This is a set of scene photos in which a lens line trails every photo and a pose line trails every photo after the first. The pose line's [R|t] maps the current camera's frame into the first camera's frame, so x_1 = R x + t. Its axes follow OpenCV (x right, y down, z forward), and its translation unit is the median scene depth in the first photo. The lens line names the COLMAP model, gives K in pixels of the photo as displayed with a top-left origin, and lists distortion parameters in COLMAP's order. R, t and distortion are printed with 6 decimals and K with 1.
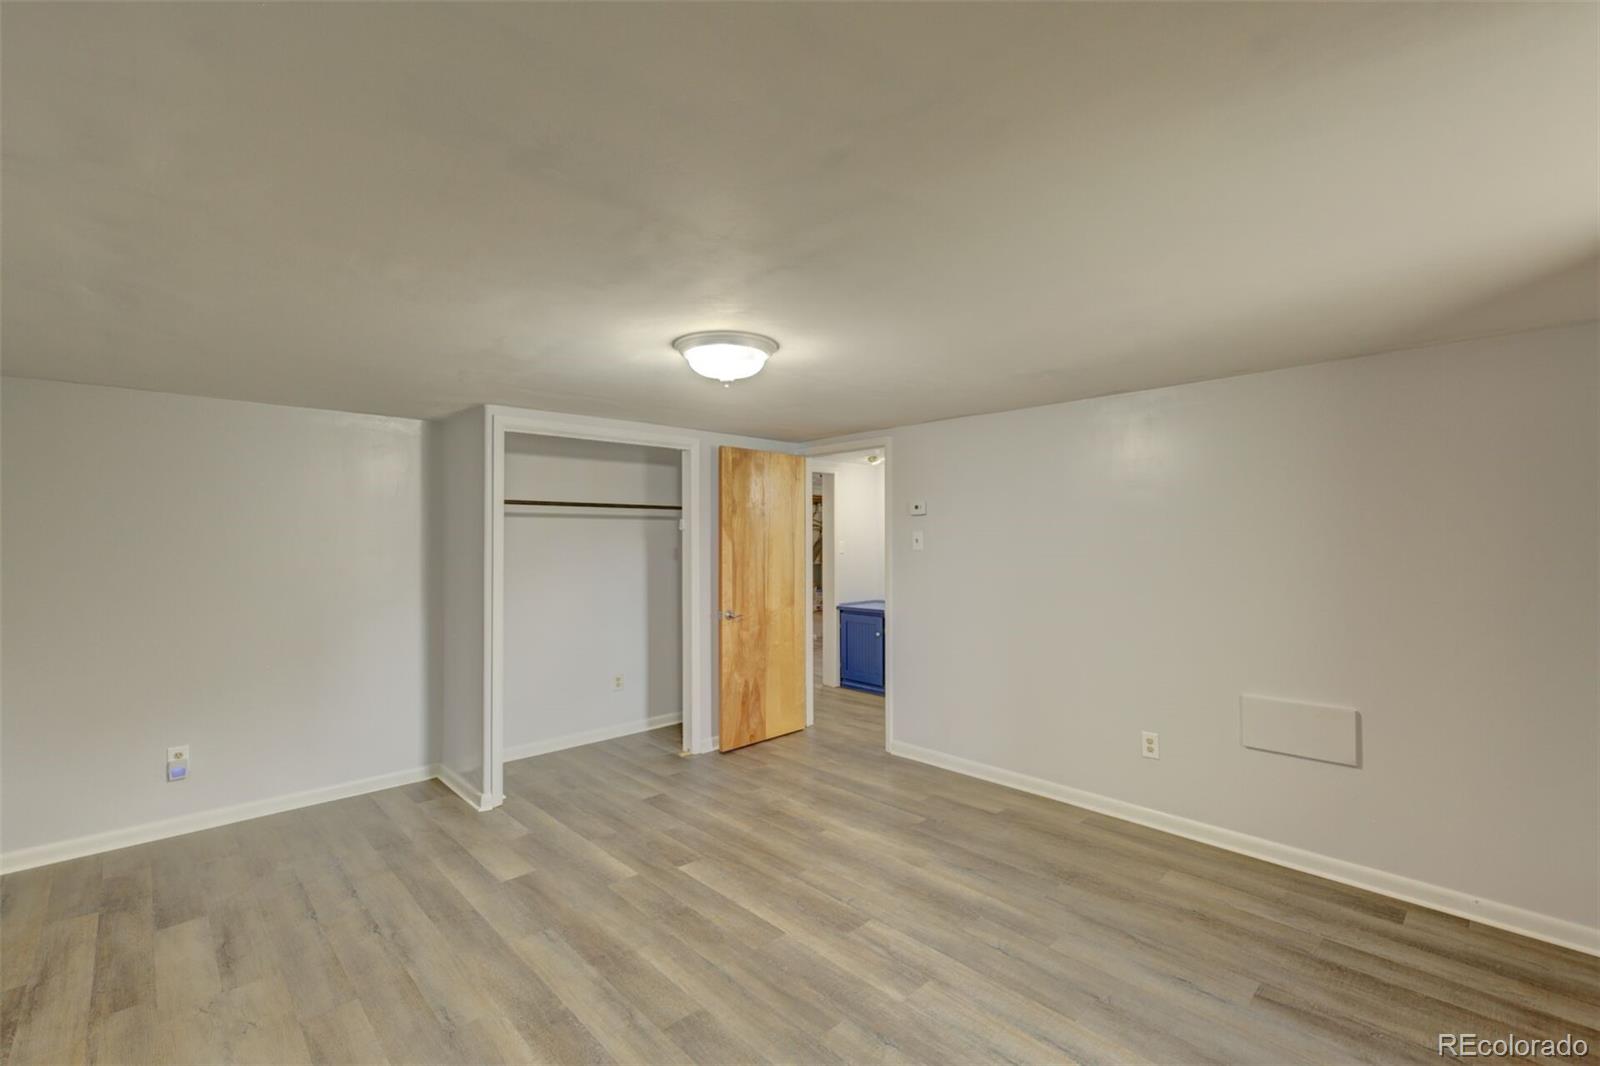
lens RADIAL K [[688.6, 0, 800.1], [0, 688.6, 534.3], [0, 0, 1]] dist [0.001368, -0.000333]
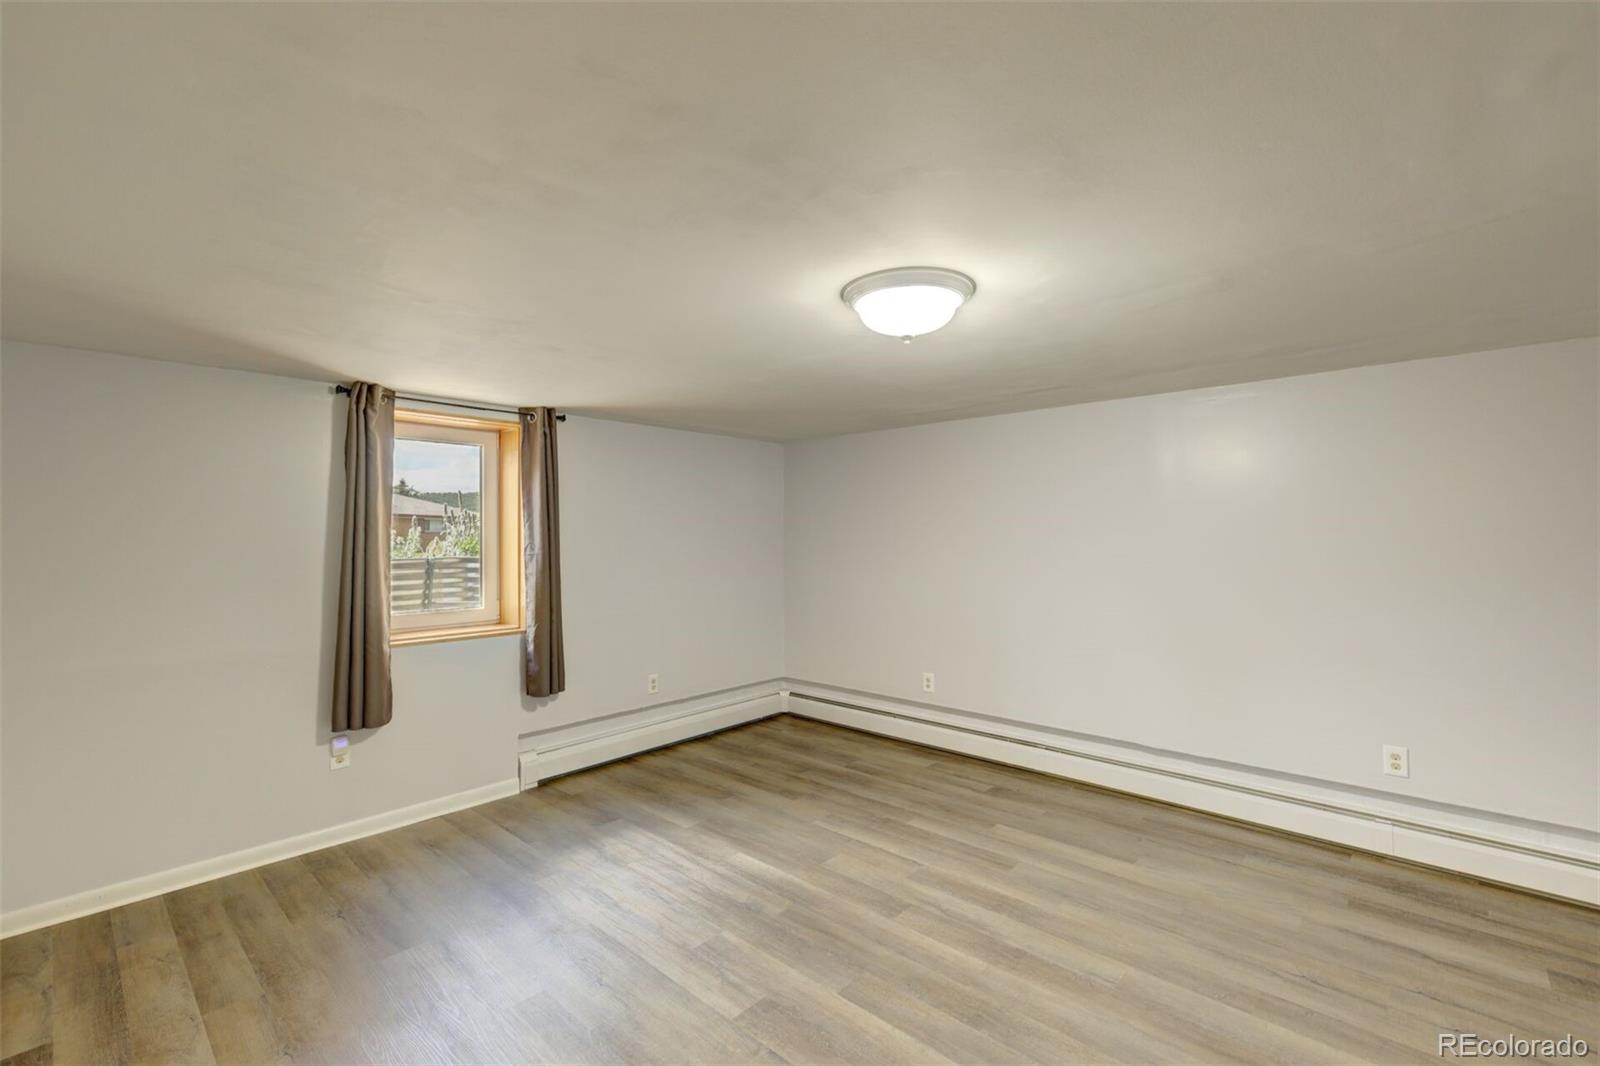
lens RADIAL K [[688.6, 0, 799.9], [0, 688.6, 534.1], [0, 0, 1]] dist [0.001368, -0.000333]
pose [[-0.998061, 0.013695, -0.060722, 0.075103], [0.014023, 0.999889, -0.004980, 0.009494], [0.060647, -0.005822, -0.998142, 1.999617]]
